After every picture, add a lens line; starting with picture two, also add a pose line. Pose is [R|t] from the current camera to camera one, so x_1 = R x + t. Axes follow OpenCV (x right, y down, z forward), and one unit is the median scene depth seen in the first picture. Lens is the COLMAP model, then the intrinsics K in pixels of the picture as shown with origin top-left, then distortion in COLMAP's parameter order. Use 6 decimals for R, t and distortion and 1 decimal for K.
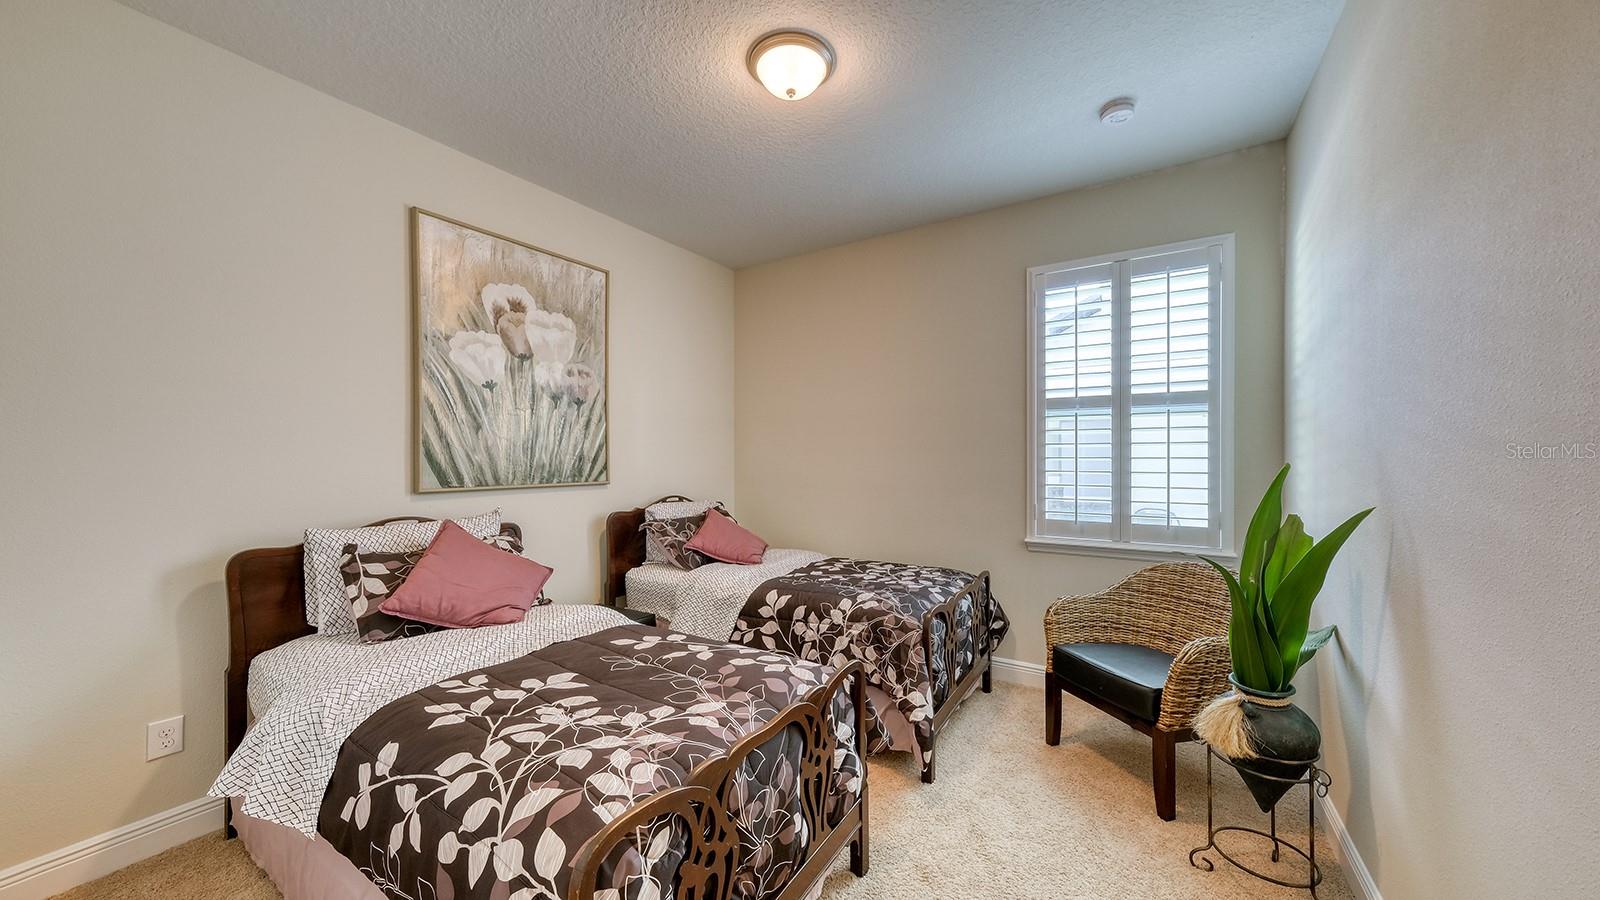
lens RADIAL K [[552.4, 0, 806.3], [0, 552.4, 452.4], [0, 0, 1]] dist [0.000688, 0.000679]
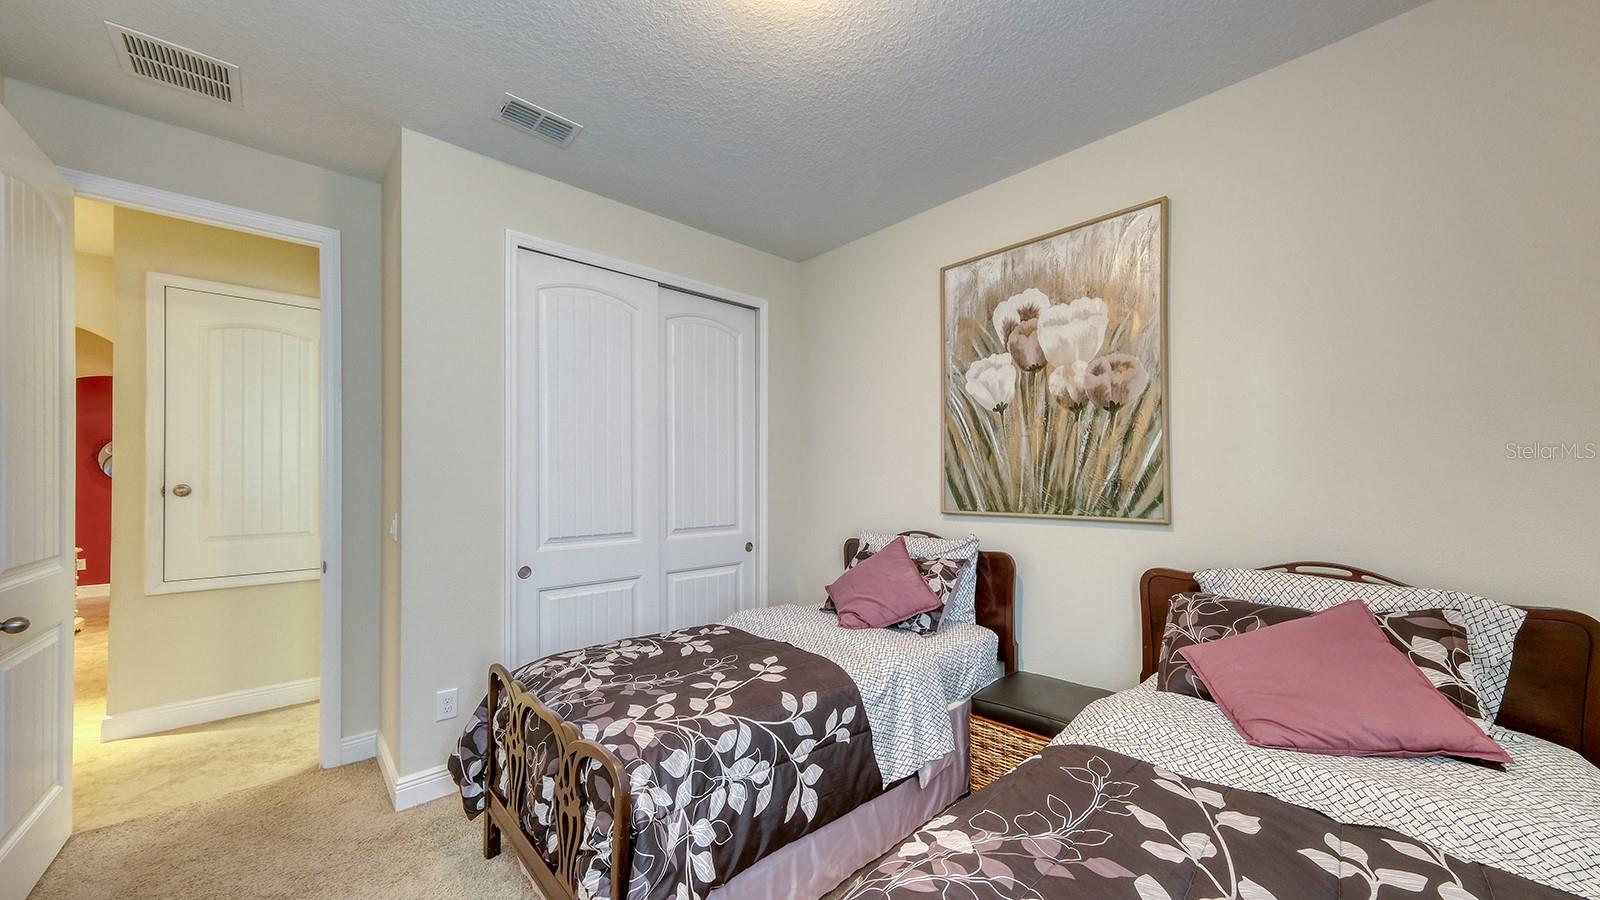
lens RADIAL K [[552.4, 0, 763.6], [0, 552.4, 469.5], [0, 0, 1]] dist [0.000688, 0.000679]
pose [[-0.268700, -0.009764, -0.963174, 0.449677], [0.014138, 0.999801, -0.014080, -0.005327], [0.963120, -0.017400, -0.268509, 0.820409]]
